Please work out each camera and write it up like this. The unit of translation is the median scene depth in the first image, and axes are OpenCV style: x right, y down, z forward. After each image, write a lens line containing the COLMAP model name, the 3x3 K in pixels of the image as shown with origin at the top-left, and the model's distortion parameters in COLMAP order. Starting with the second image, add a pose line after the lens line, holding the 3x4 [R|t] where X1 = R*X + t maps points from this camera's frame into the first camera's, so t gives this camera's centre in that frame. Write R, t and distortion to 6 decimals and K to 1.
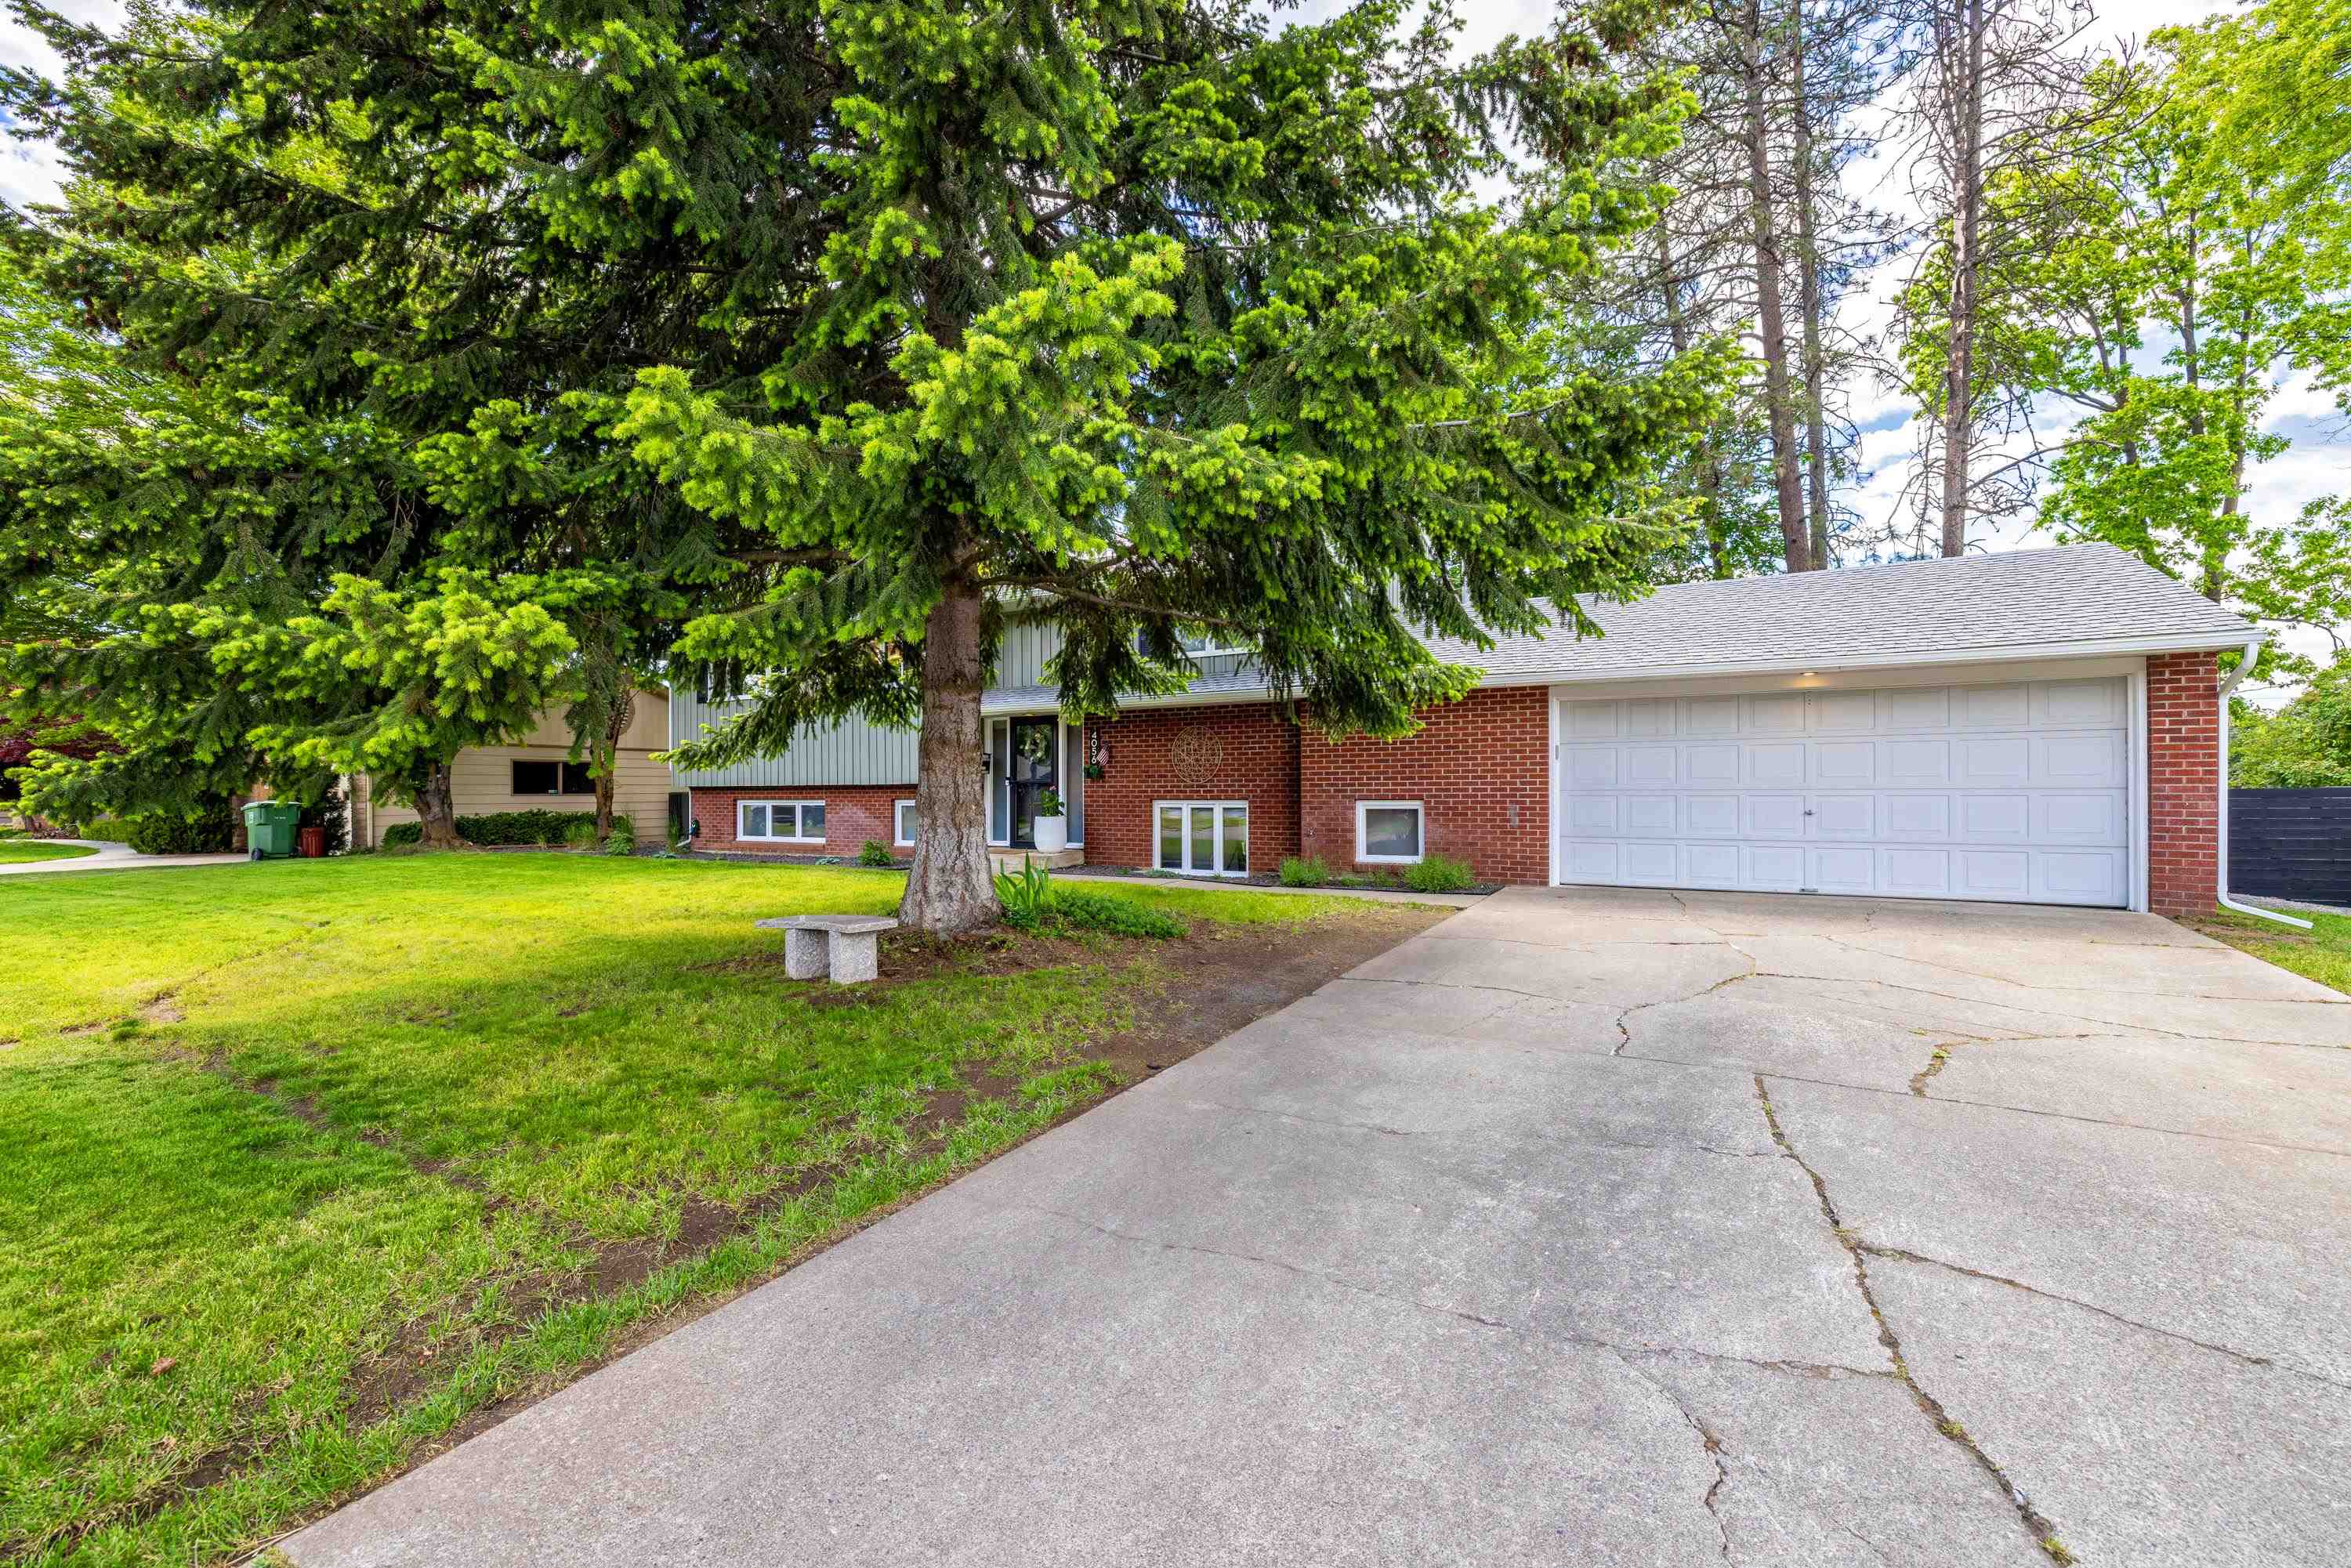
lens RADIAL K [[1000.2, 0, 1175.5], [0, 1000.2, 784.0], [0, 0, 1]] dist [0.008230, 0.000120]
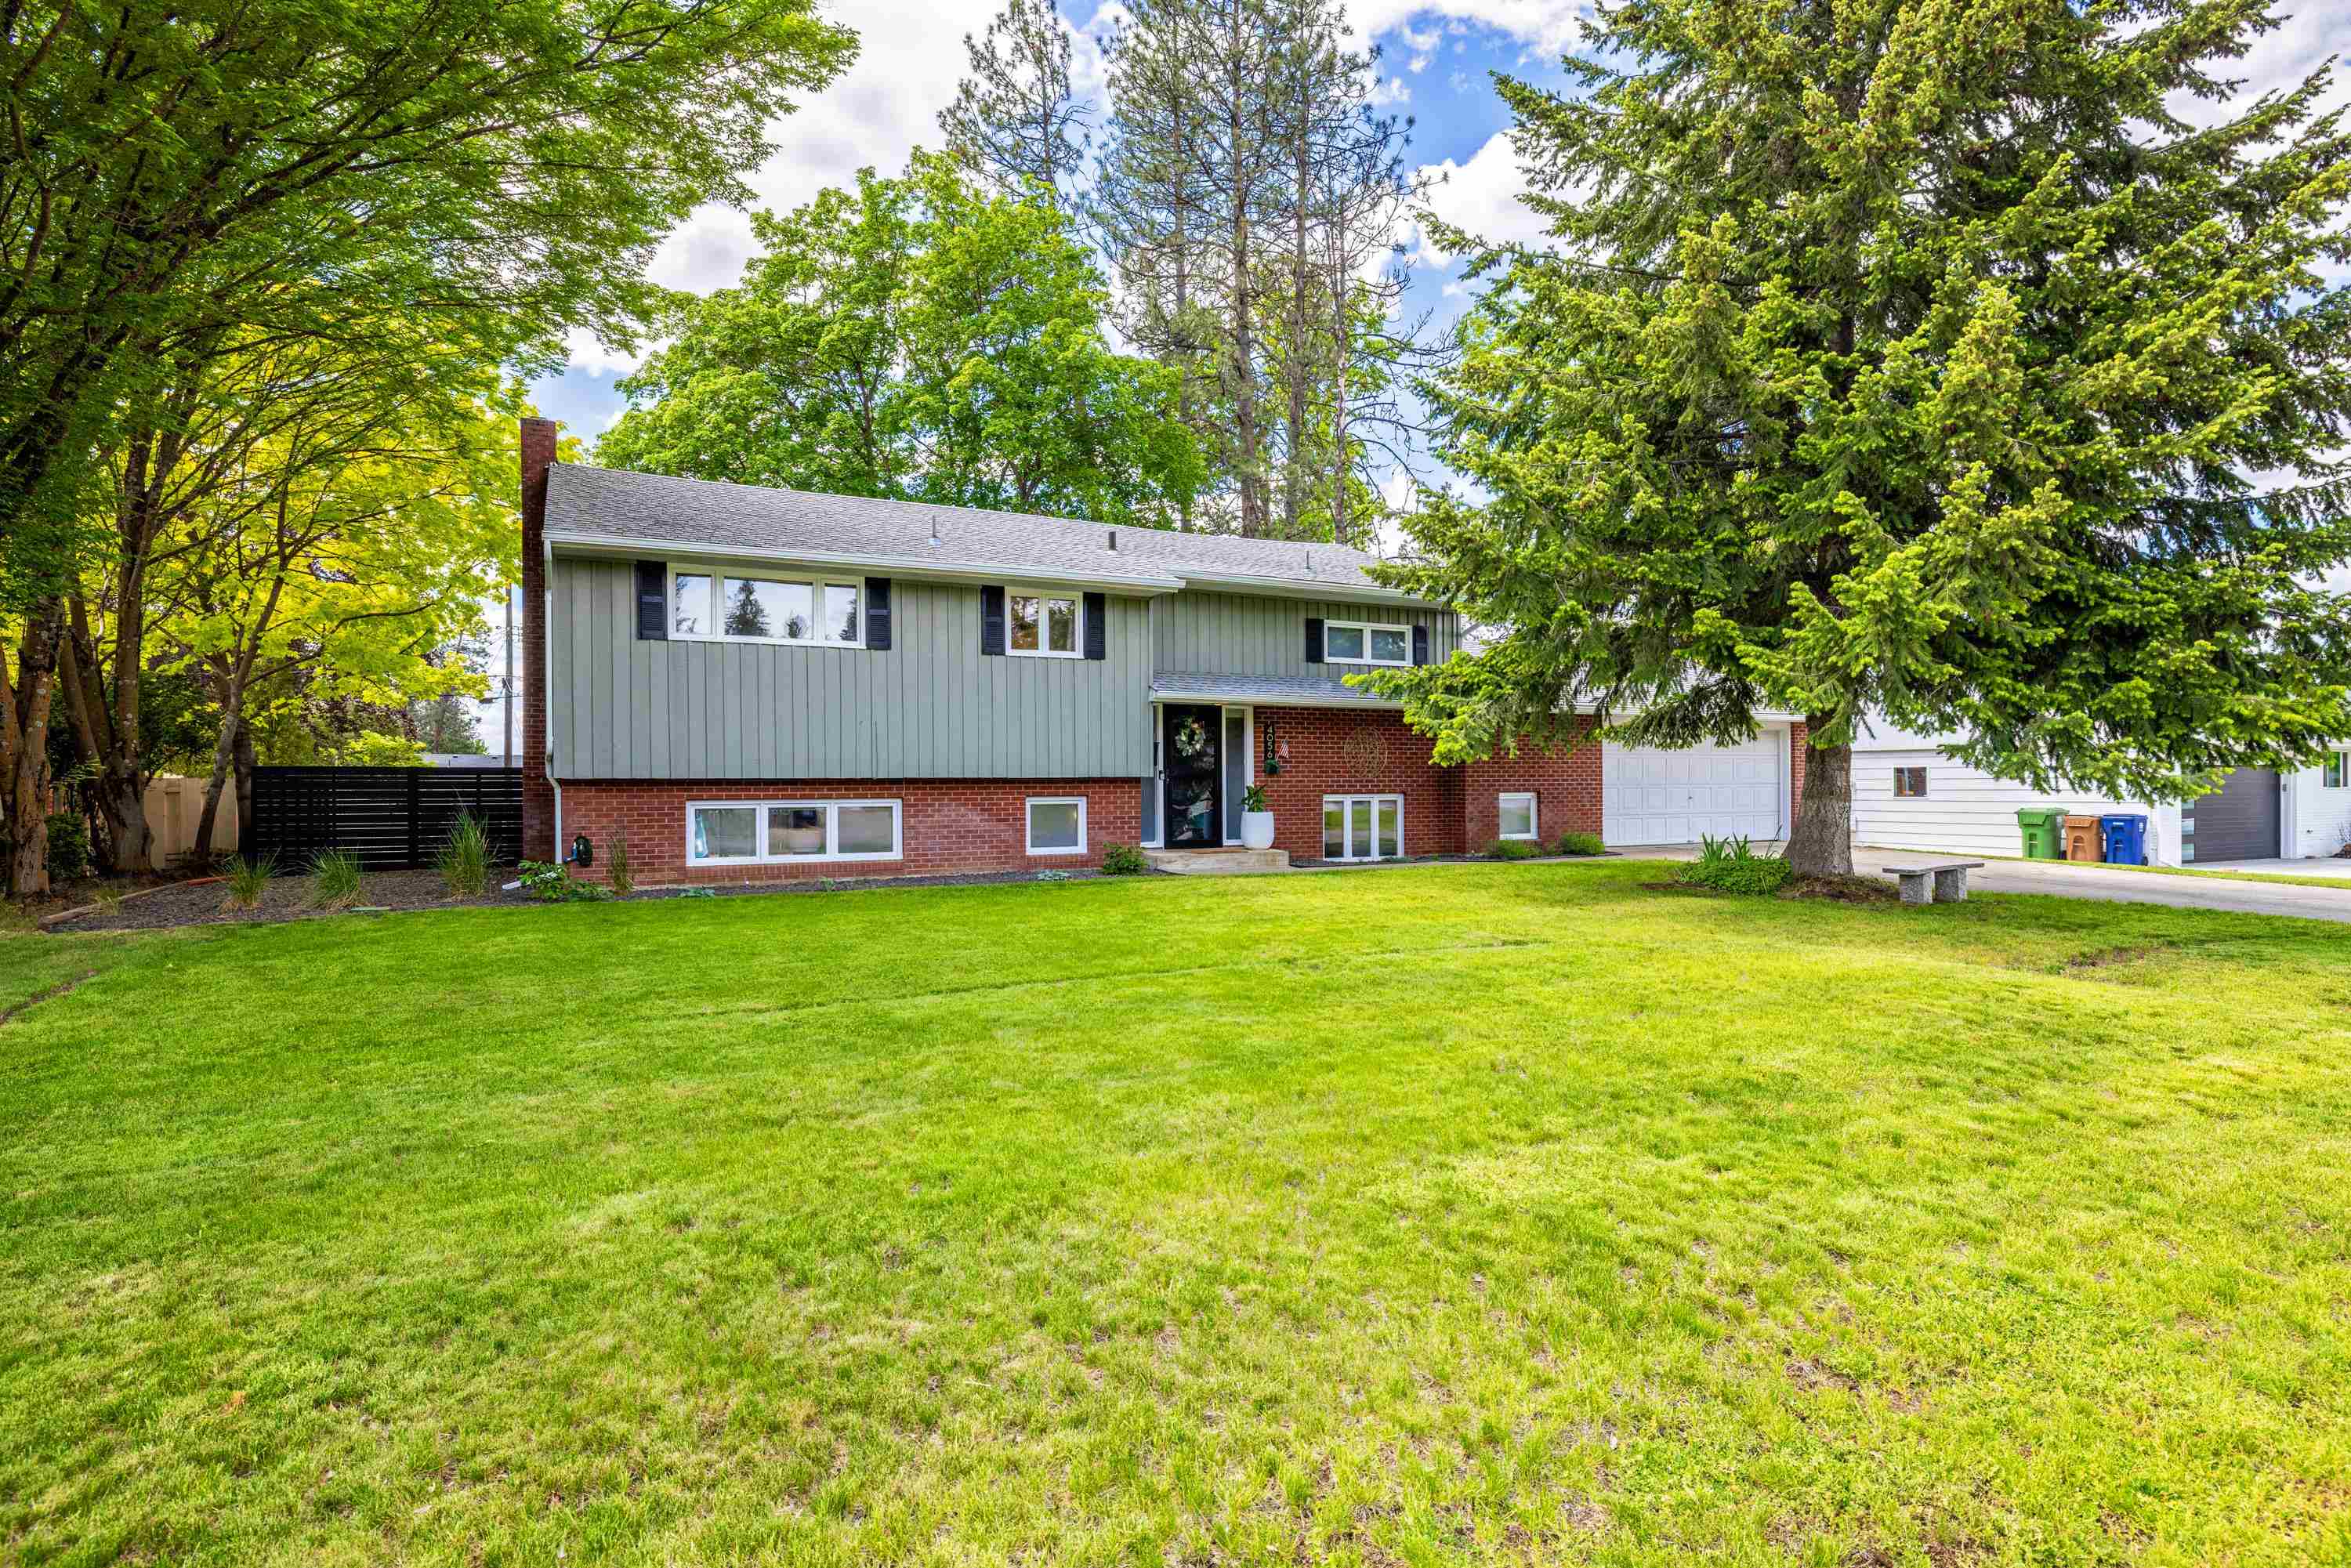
lens RADIAL K [[1163.7, 0, 1175.5], [0, 1163.7, 784.0], [0, 0, 1]] dist [0.000262, -0.000104]
pose [[0.537687, 0.011895, 0.843061, -1.163505], [0.004176, 0.999851, -0.016770, 0.025383], [-0.843134, 0.012538, 0.537557, 0.475445]]
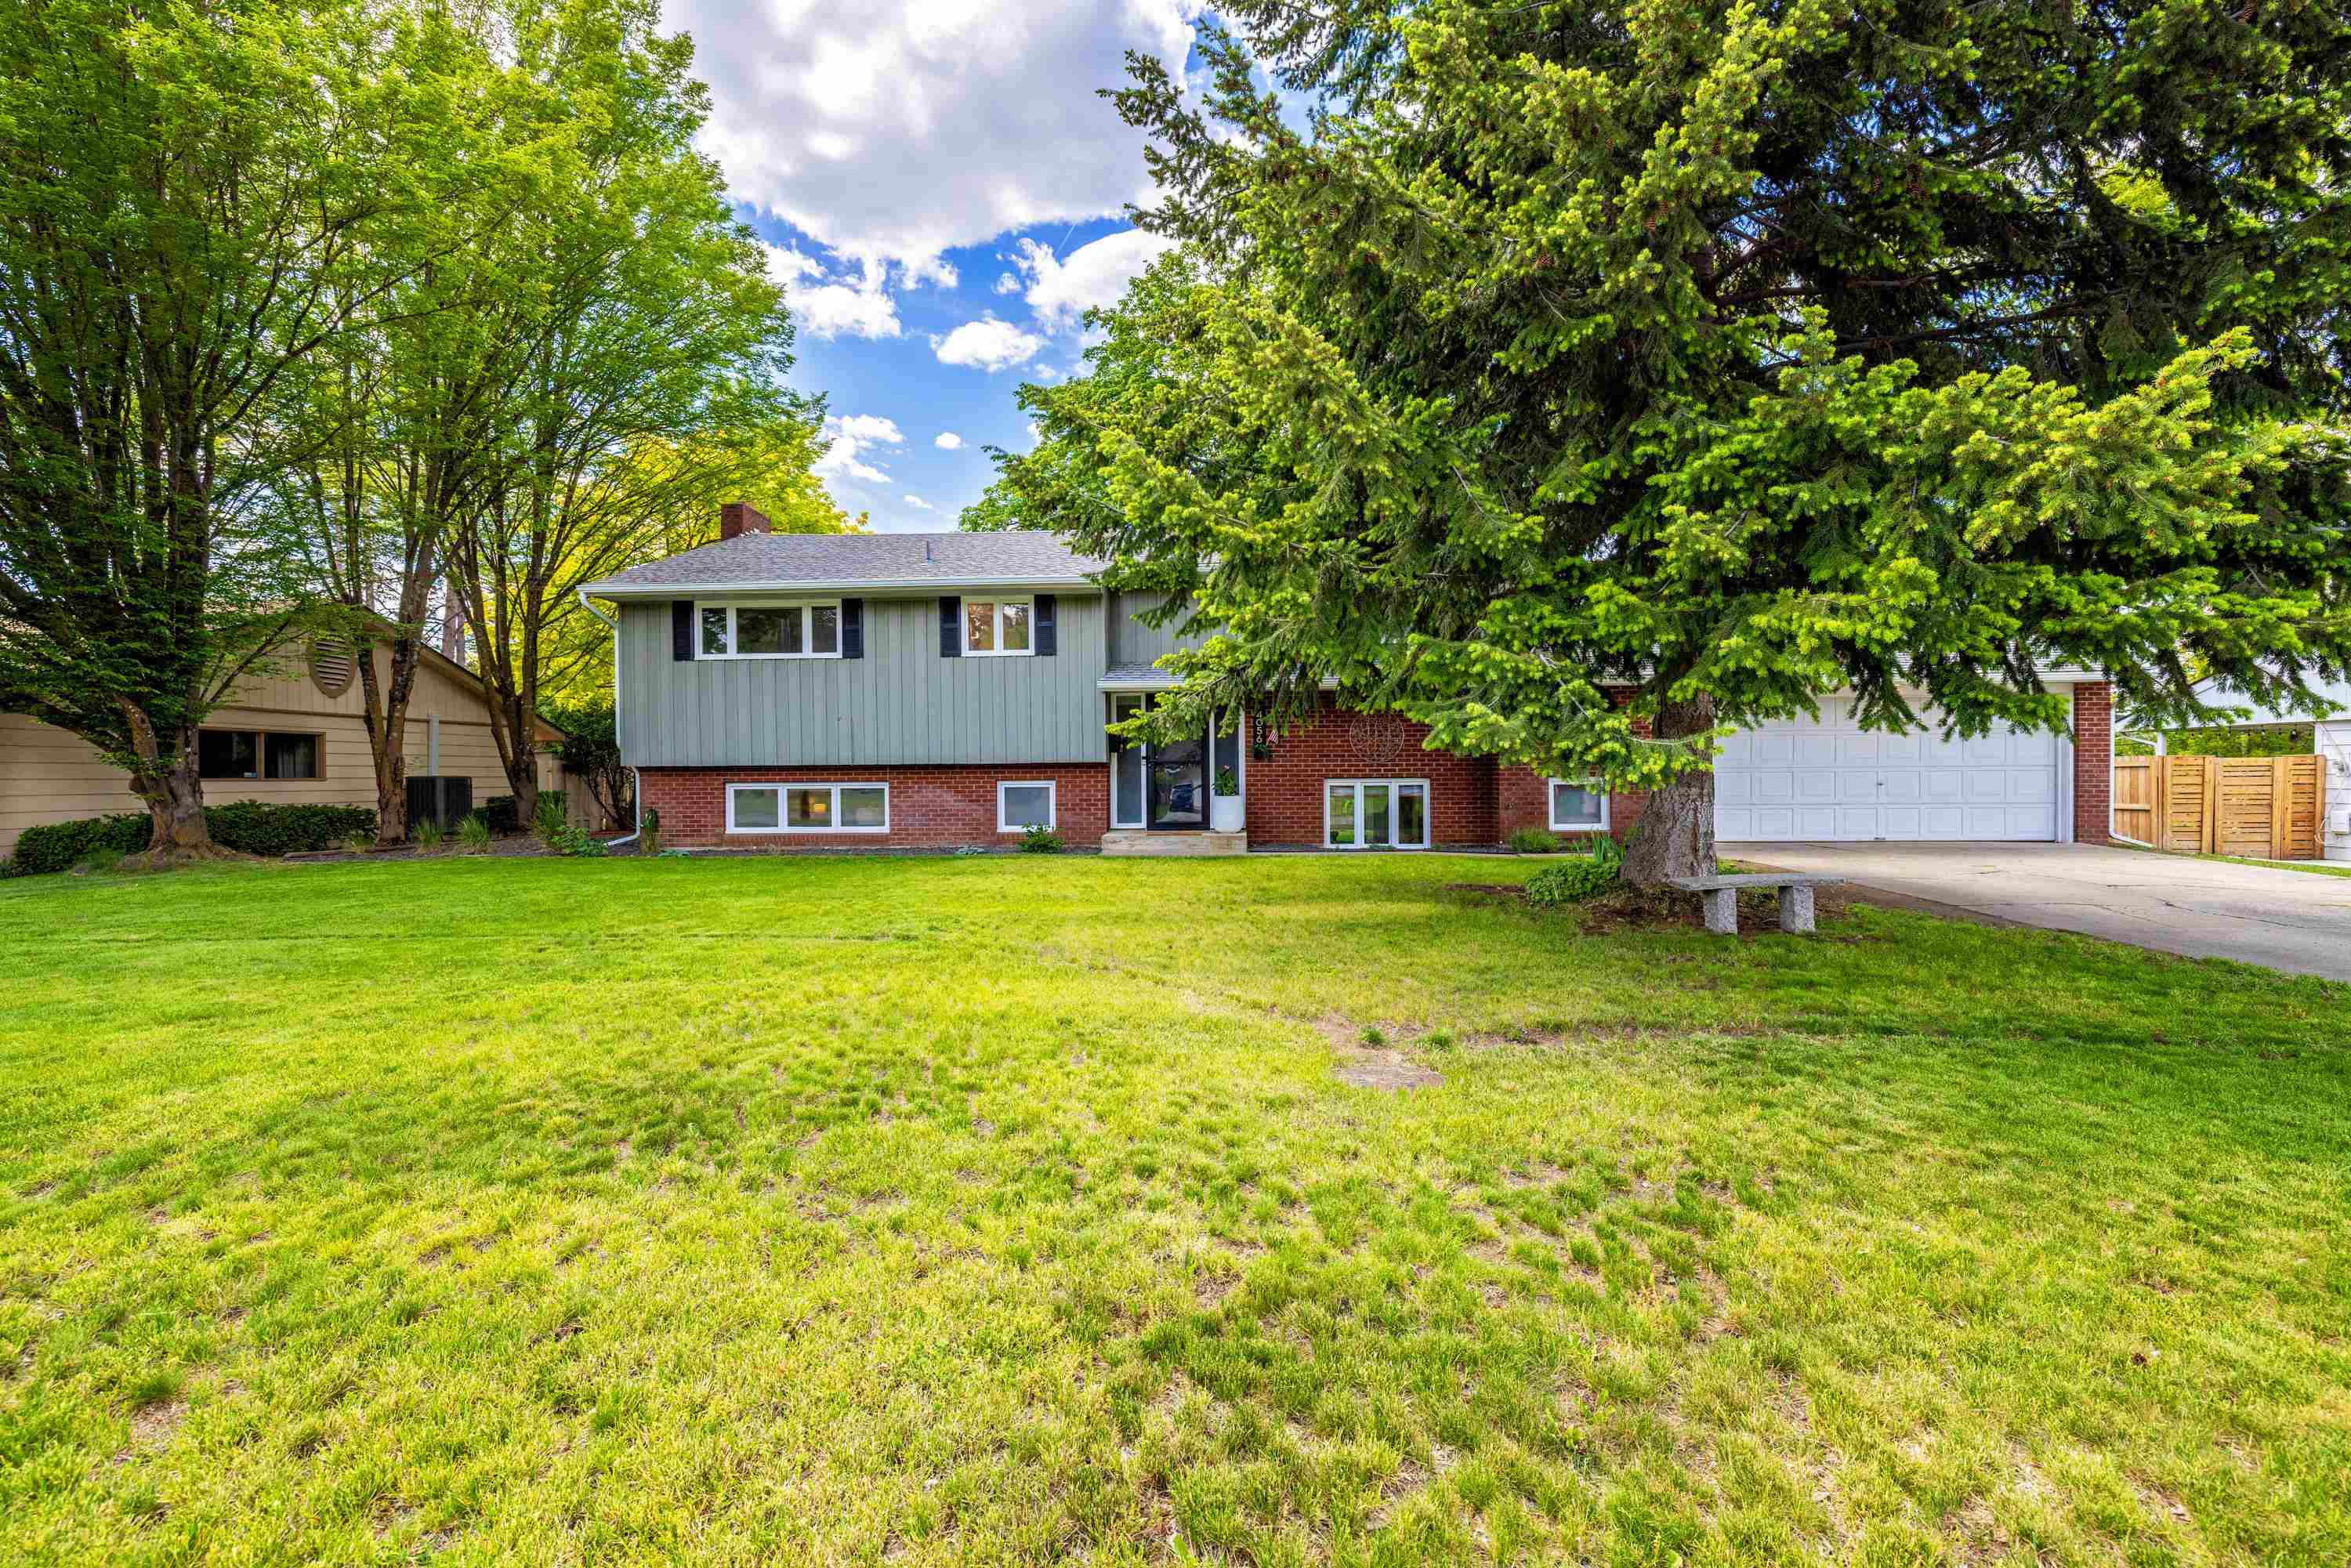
lens RADIAL K [[1000.2, 0, 1175.5], [0, 1000.2, 784.0], [0, 0, 1]] dist [0.008230, 0.000120]
pose [[0.882989, 0.000331, 0.469394, -0.656184], [-0.000962, 0.999999, 0.001105, 0.020796], [-0.469393, -0.001427, 0.882988, 0.158687]]
